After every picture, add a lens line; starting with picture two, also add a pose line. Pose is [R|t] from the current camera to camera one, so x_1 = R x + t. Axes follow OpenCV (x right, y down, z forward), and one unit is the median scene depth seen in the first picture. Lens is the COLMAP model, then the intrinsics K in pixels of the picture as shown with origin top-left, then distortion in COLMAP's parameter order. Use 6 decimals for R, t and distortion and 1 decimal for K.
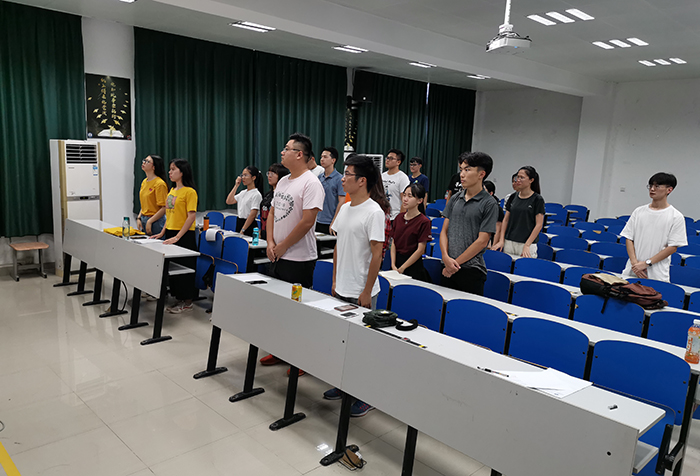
lens RADIAL K [[534.9, 0, 353.3], [0, 534.9, 236.4], [0, 0, 1]] dist [0.042219, -0.046848]
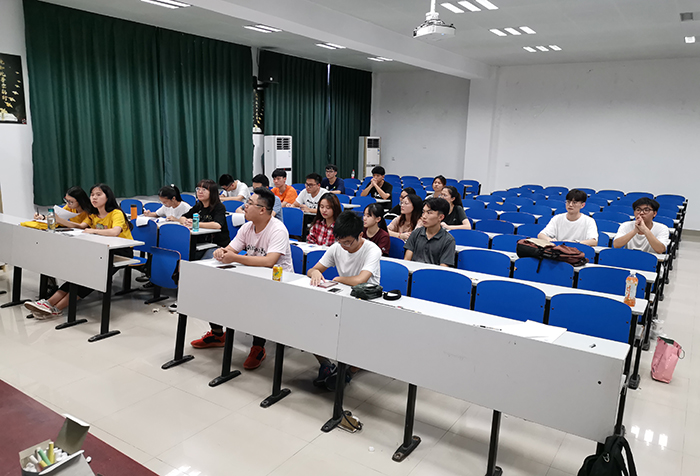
lens RADIAL K [[534.9, 0, 353.3], [0, 534.9, 236.4], [0, 0, 1]] dist [0.042219, -0.046848]
pose [[0.974345, -0.056351, 0.217893, -0.125445], [0.048381, 0.997956, 0.041746, -0.001491], [-0.219800, -0.030133, 0.975080, -0.022063]]
